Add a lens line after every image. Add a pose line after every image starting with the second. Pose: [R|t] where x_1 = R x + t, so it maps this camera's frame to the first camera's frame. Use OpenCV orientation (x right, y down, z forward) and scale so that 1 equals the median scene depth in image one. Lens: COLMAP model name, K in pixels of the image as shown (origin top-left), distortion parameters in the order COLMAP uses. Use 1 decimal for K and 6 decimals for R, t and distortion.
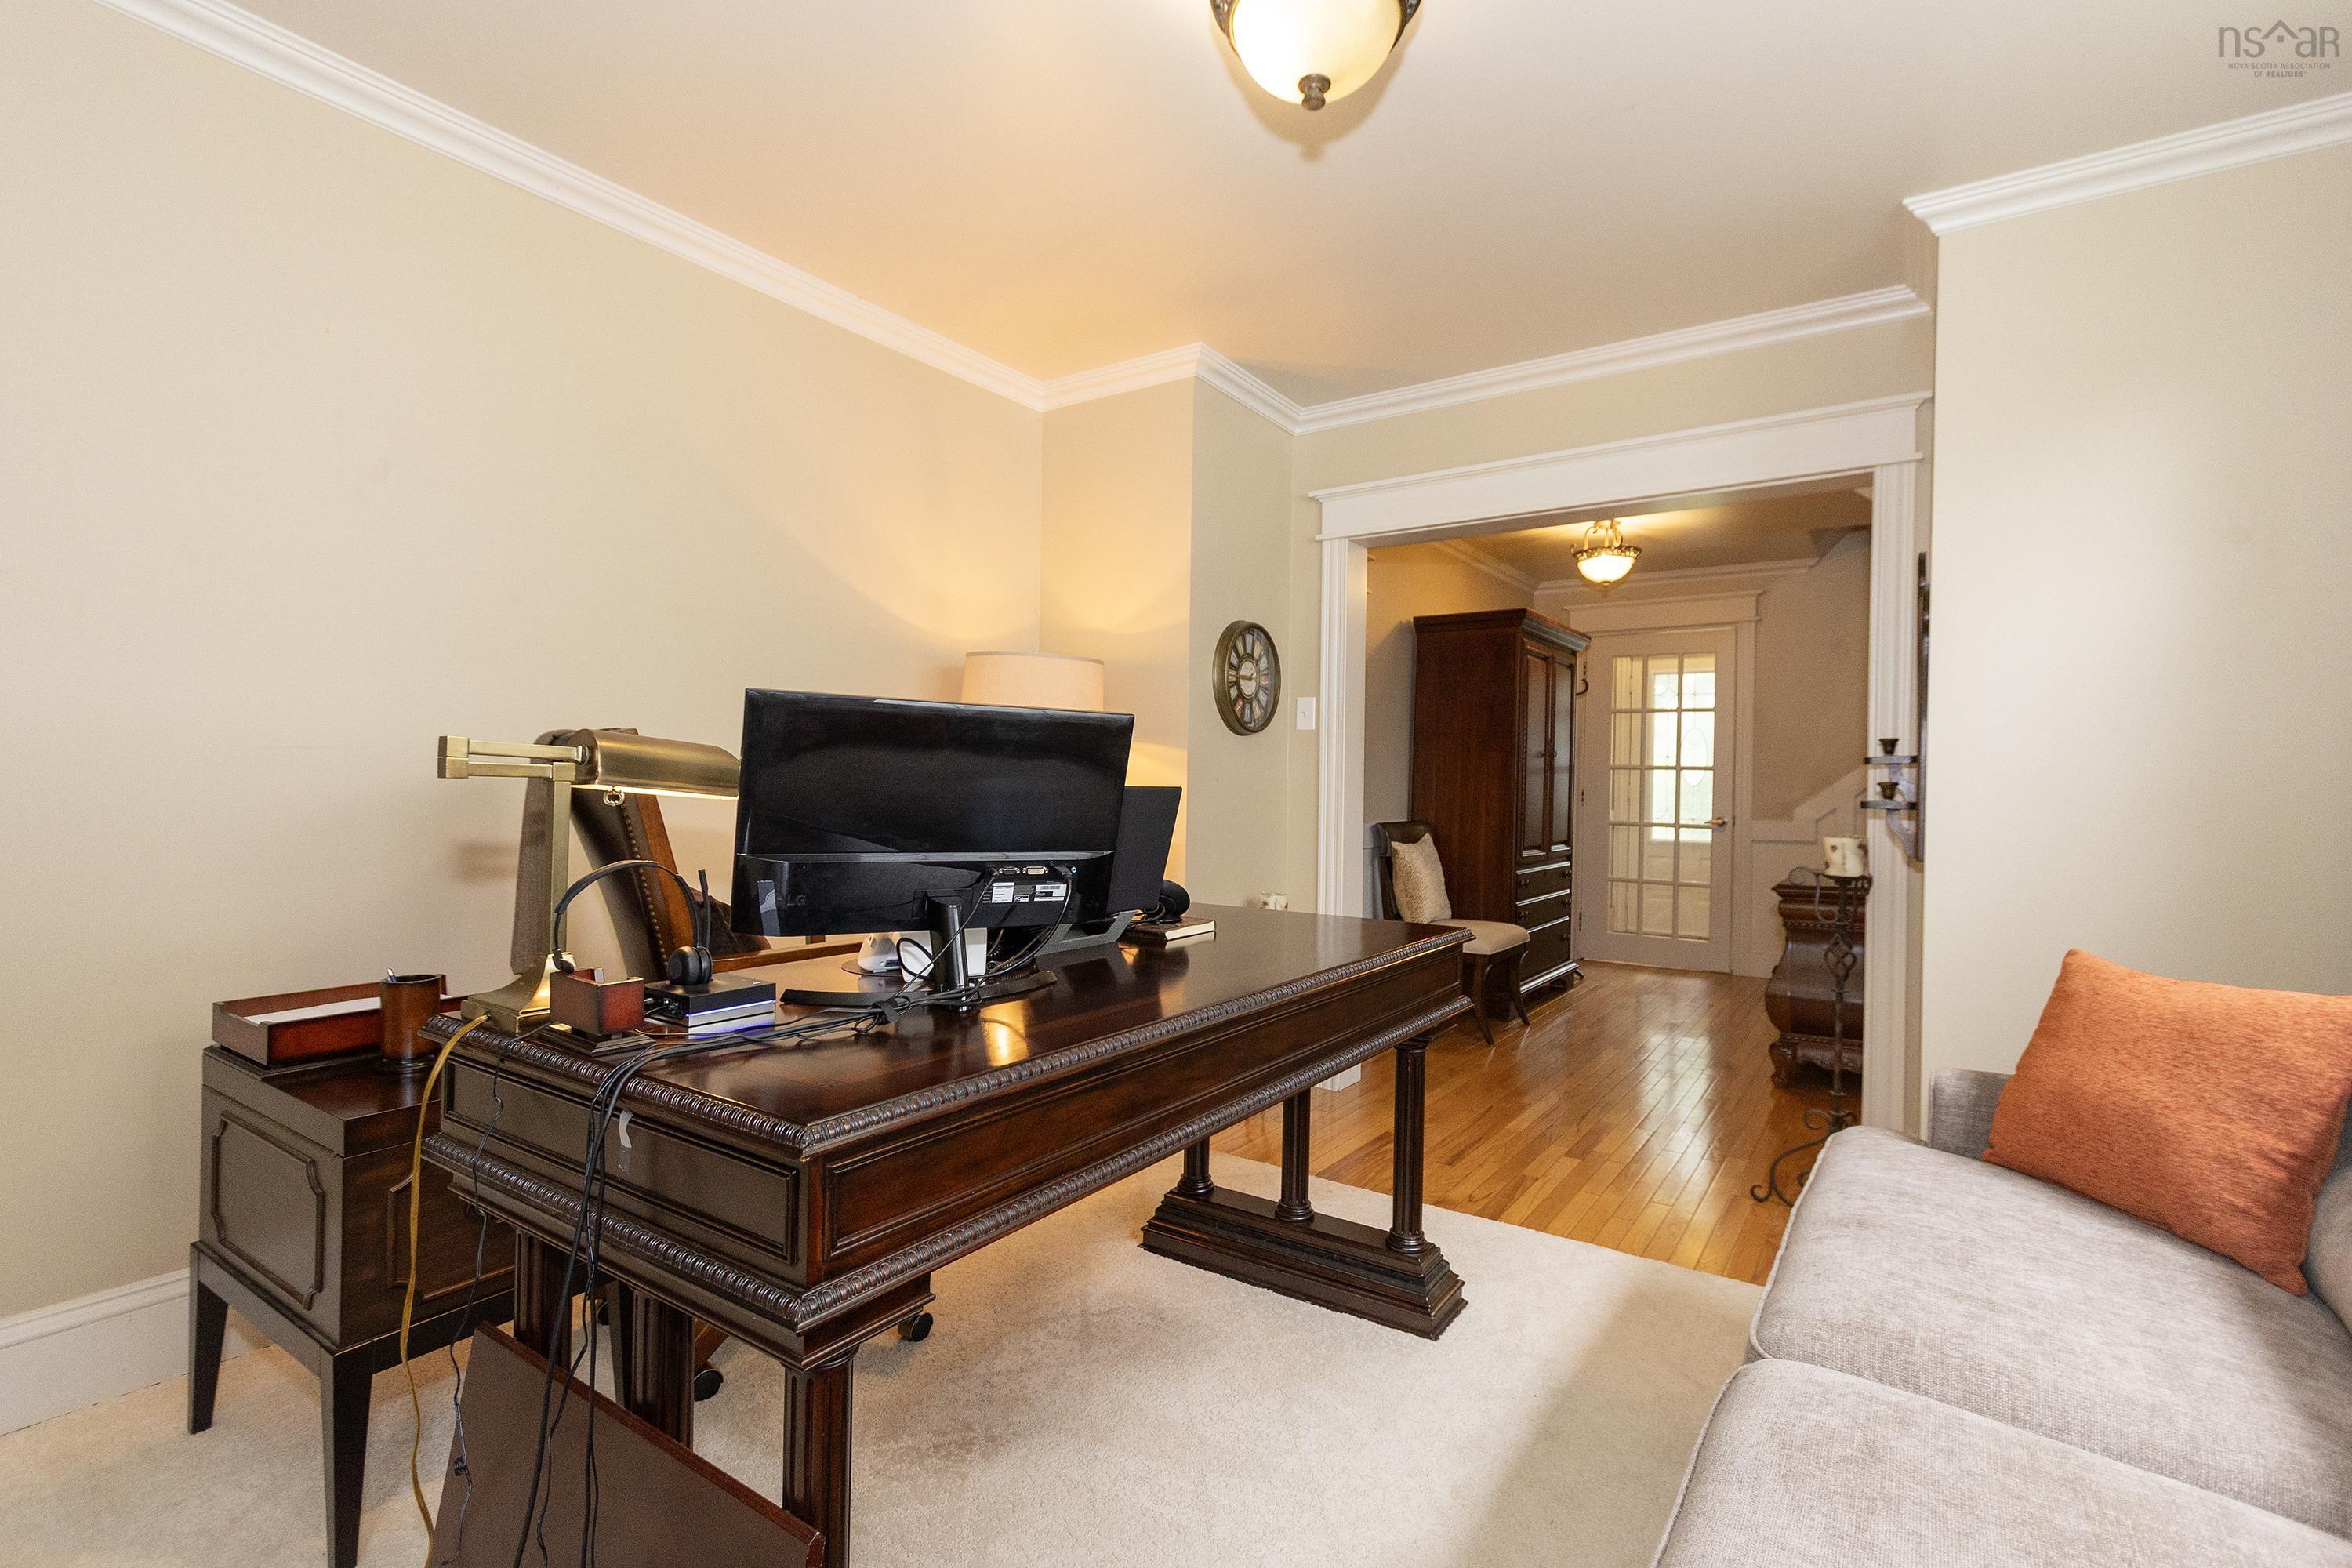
lens RADIAL K [[1088.4, 0, 1192.3], [0, 1088.4, 775.6], [0, 0, 1]] dist [0.002040, 0.000201]
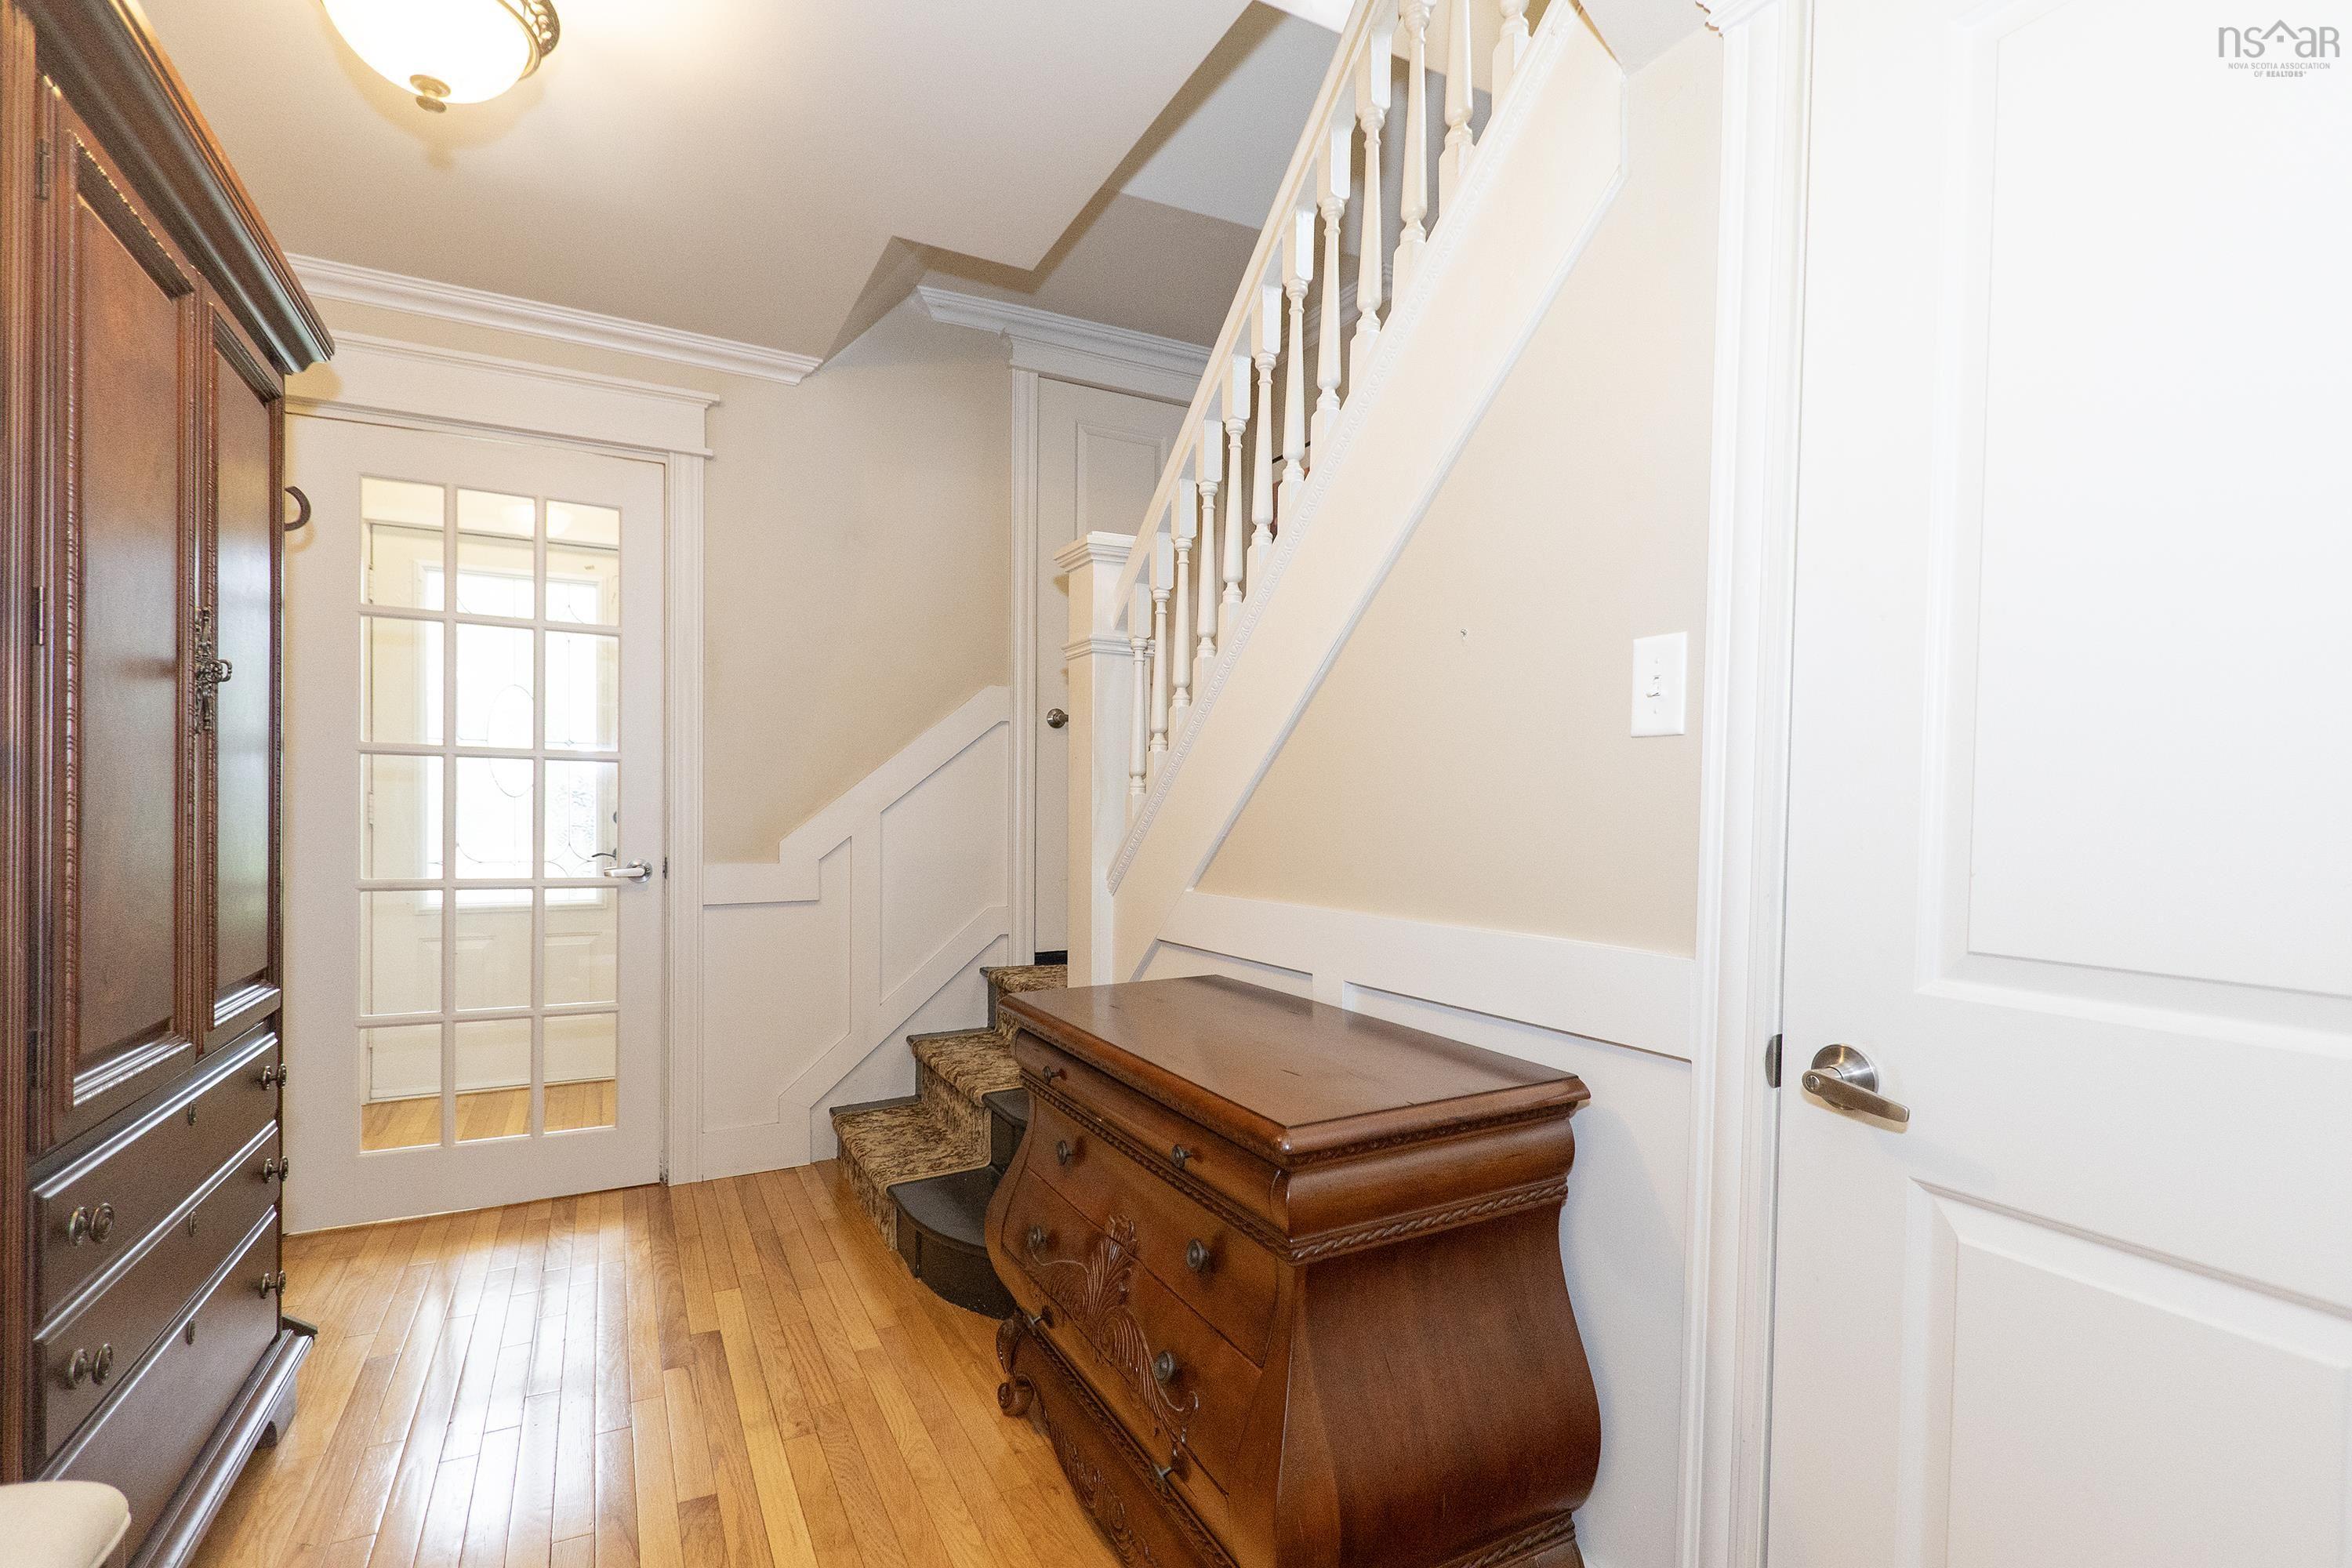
lens RADIAL K [[1088.4, 0, 1189.1], [0, 1088.4, 806.6], [0, 0, 1]] dist [0.002040, 0.000201]
pose [[0.450099, -0.012587, 0.892890, 0.174837], [0.009333, 0.999912, 0.009391, 0.013057], [-0.892930, 0.004107, 0.450177, 0.583930]]
